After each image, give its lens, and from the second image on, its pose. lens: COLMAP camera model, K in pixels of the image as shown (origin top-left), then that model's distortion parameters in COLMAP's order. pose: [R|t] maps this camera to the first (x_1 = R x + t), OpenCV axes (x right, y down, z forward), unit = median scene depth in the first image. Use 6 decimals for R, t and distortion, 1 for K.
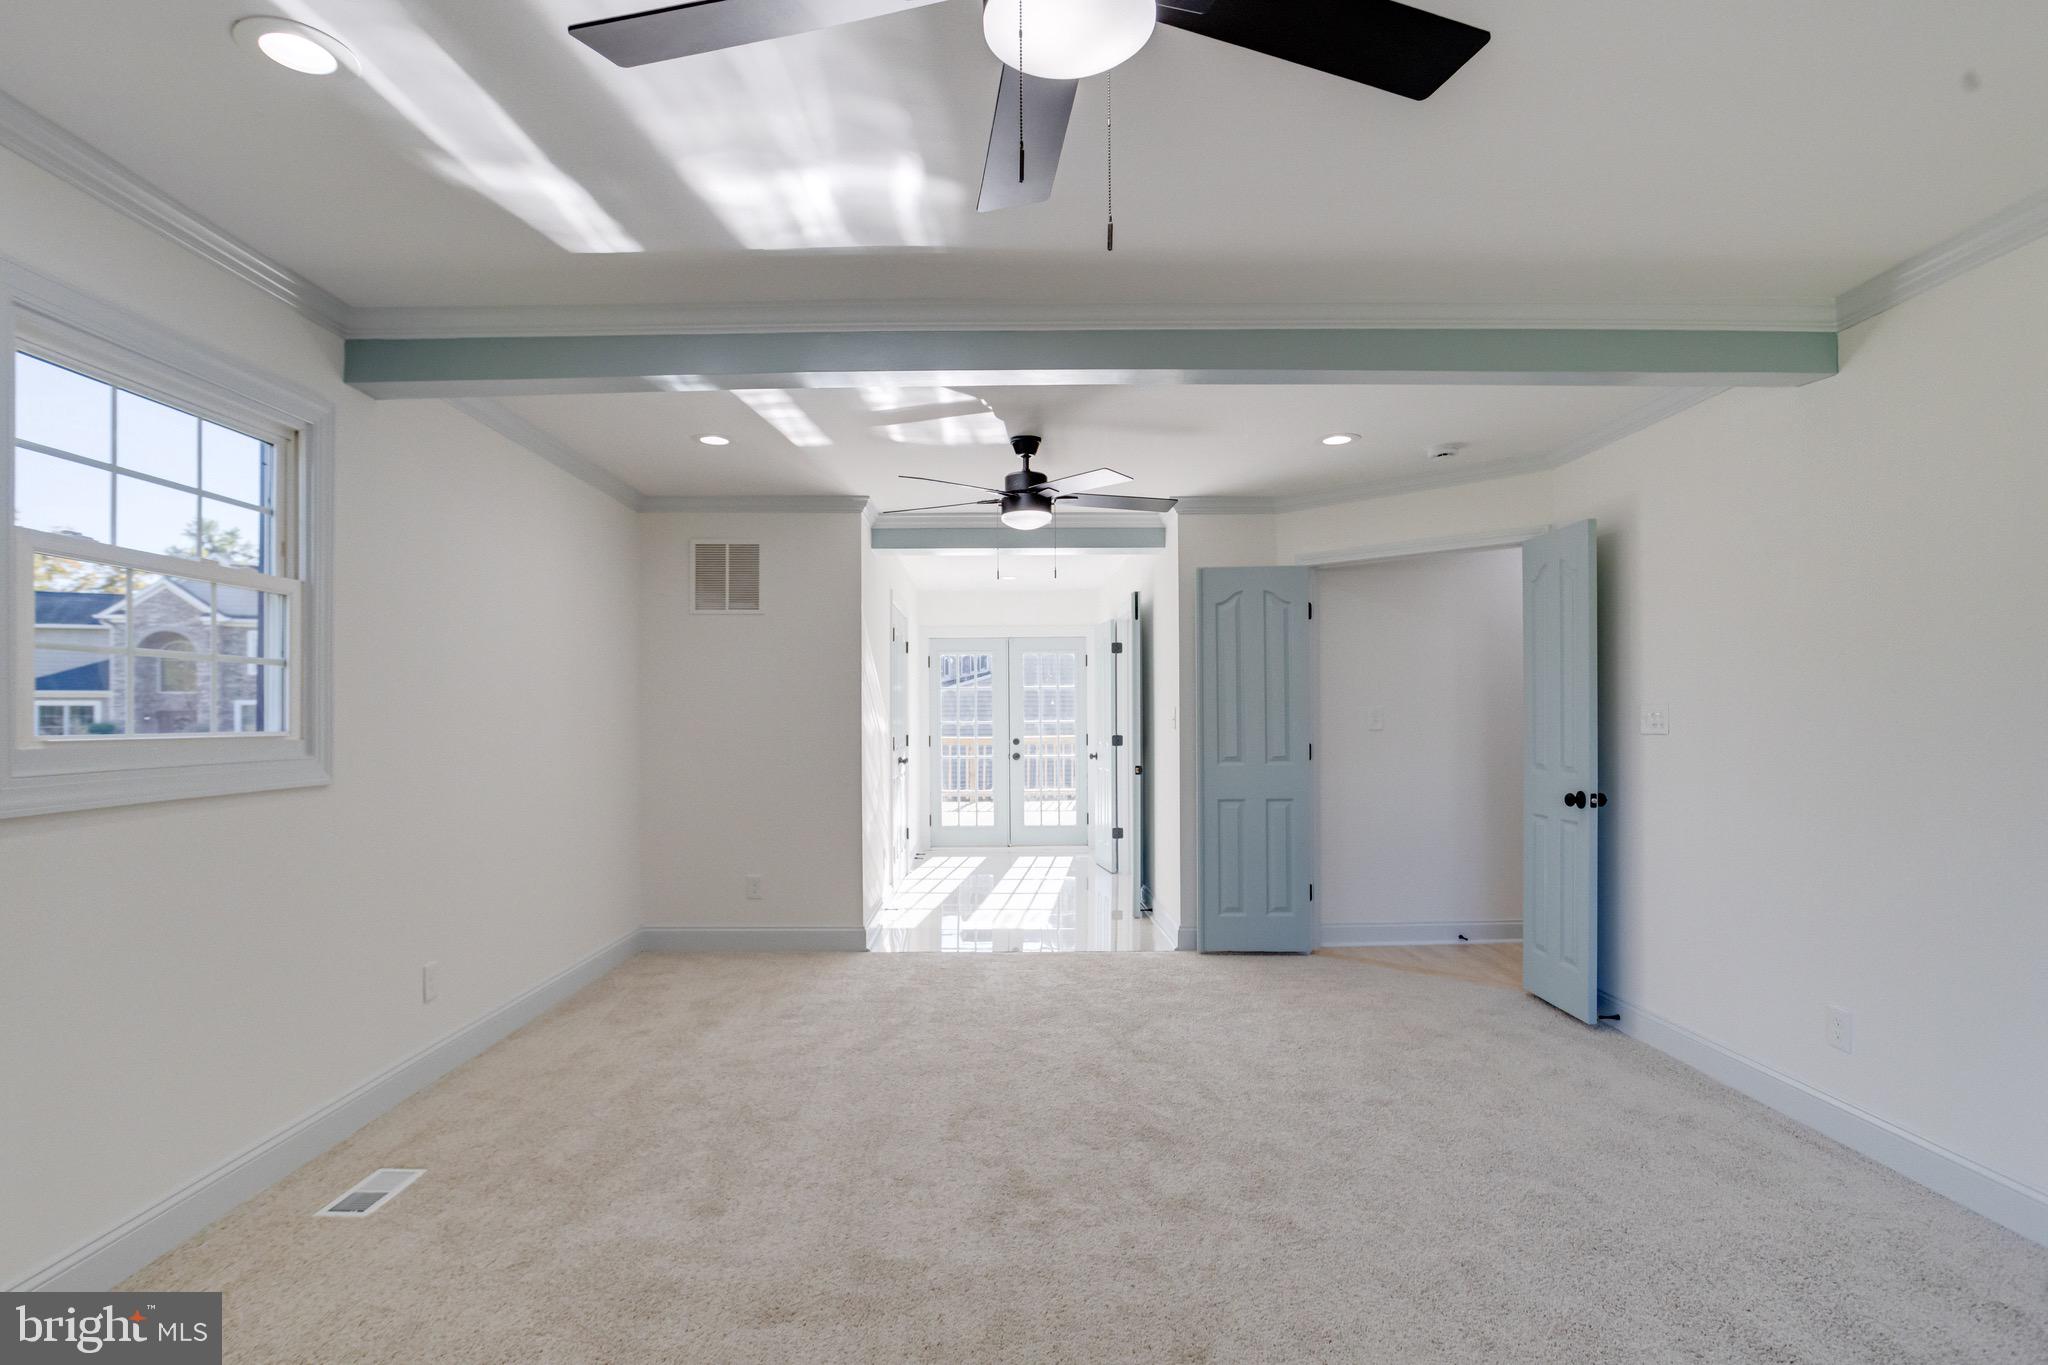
lens RADIAL K [[1043.1, 0, 1013.7], [0, 1043.1, 702.6], [0, 0, 1]] dist [-0.048971, 0.027147]
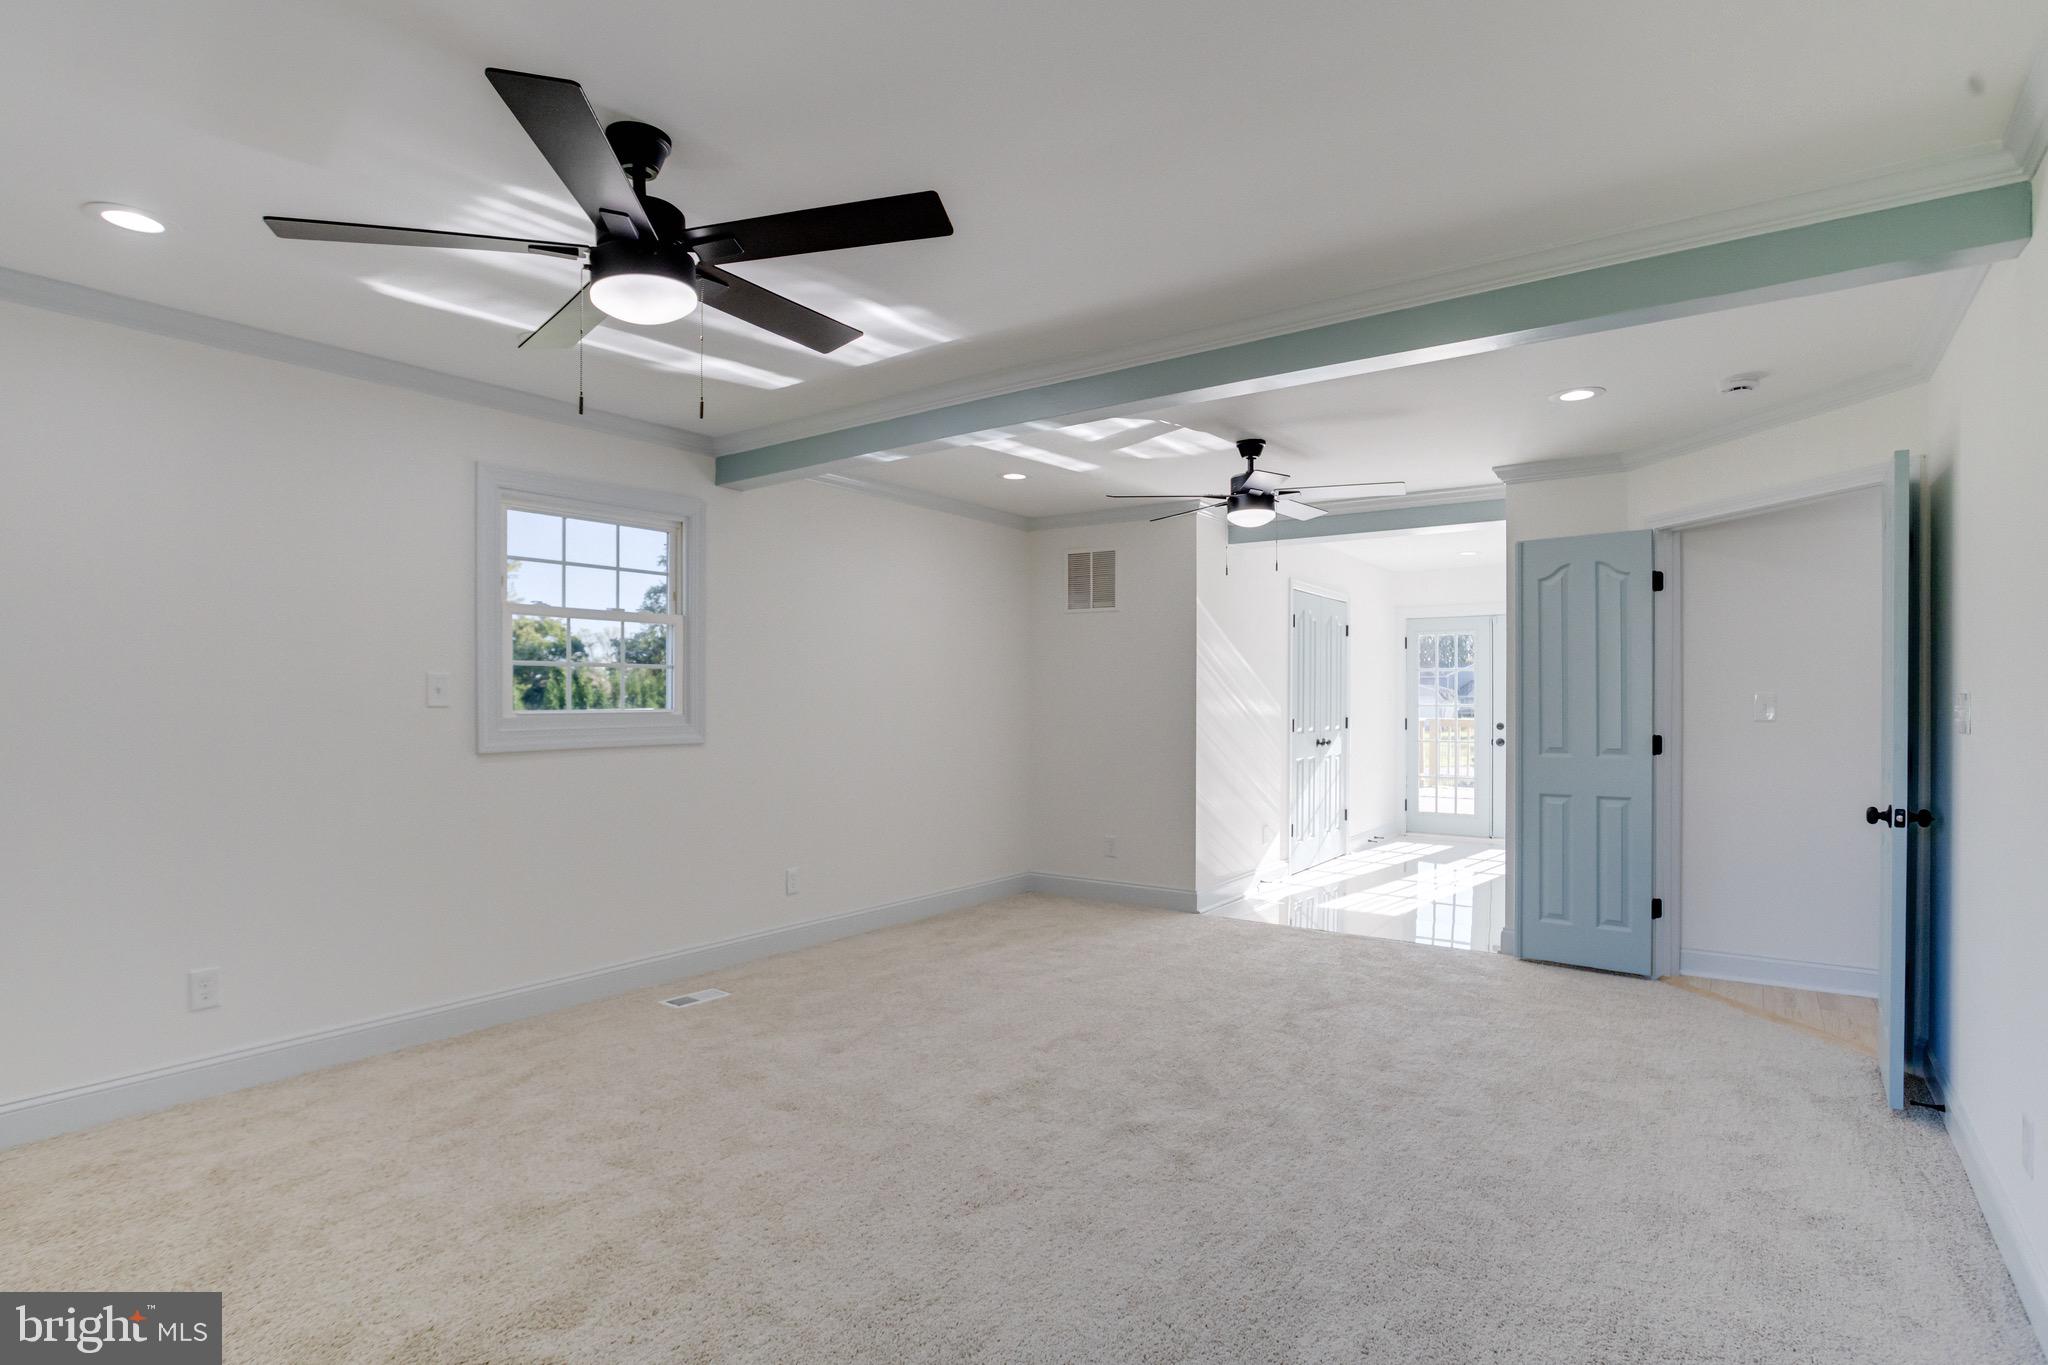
lens RADIAL K [[1046.4, 0, 1014.7], [0, 1046.4, 688.8], [0, 0, 1]] dist [-0.046892, 0.020694]
pose [[0.806981, 0.000920, -0.590577, 0.447609], [0.003452, 0.999974, 0.006275, -0.007987], [0.590567, -0.007103, 0.806957, -0.005711]]
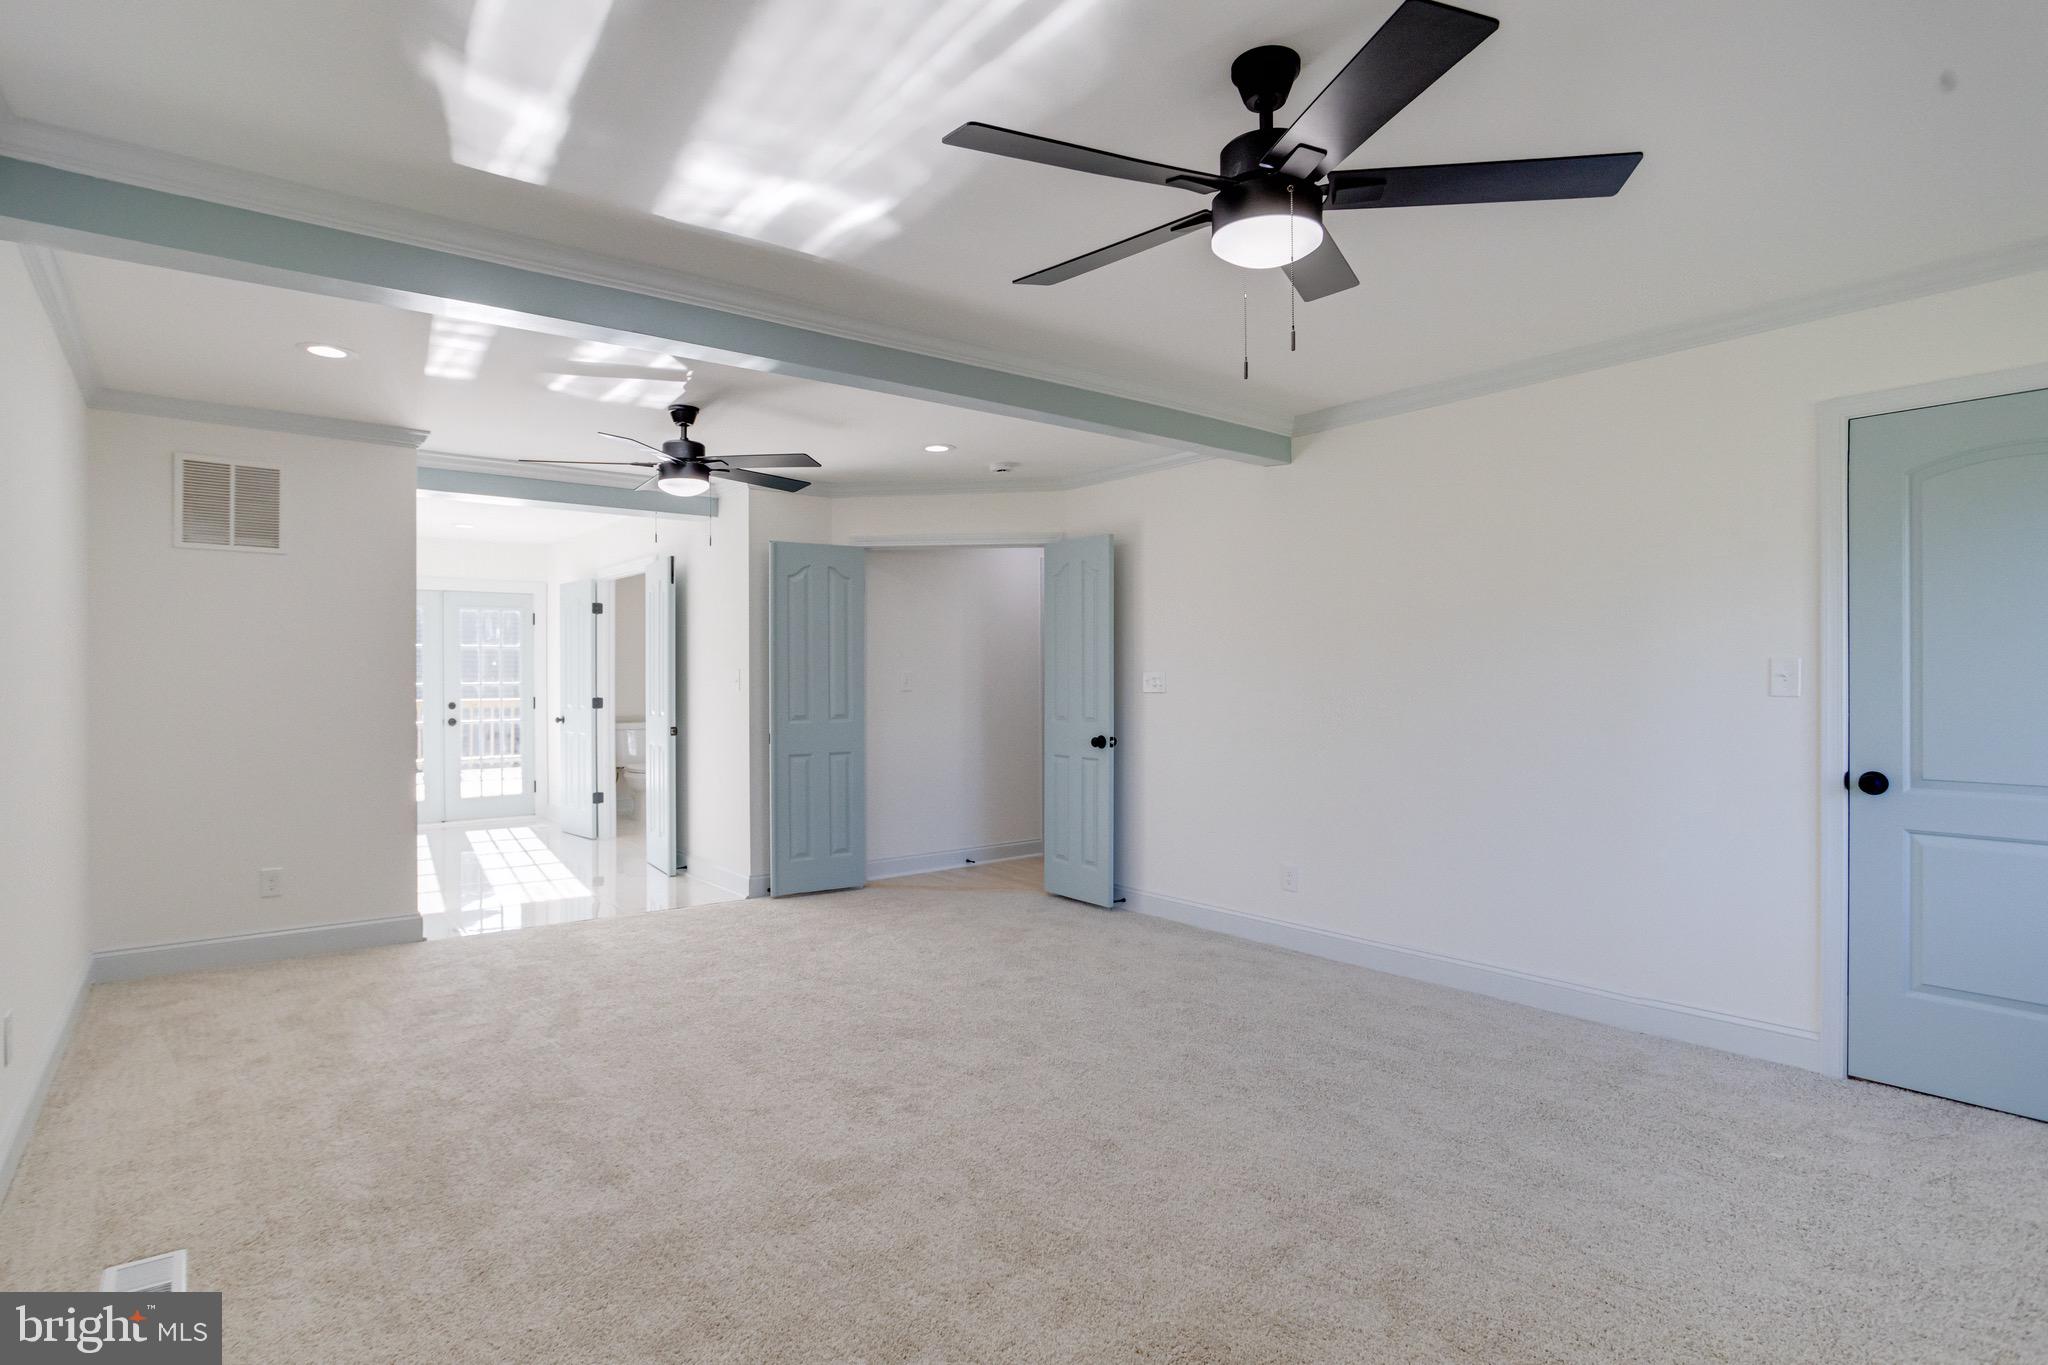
lens RADIAL K [[1042.3, 0, 1007.5], [0, 1042.3, 668.8], [0, 0, 1]] dist [-0.046290, 0.026640]
pose [[0.794680, 0.009264, 0.606958, -0.354486], [-0.011609, 0.999933, -0.000062, -0.000168], [-0.606917, -0.006997, 0.794734, -0.006595]]
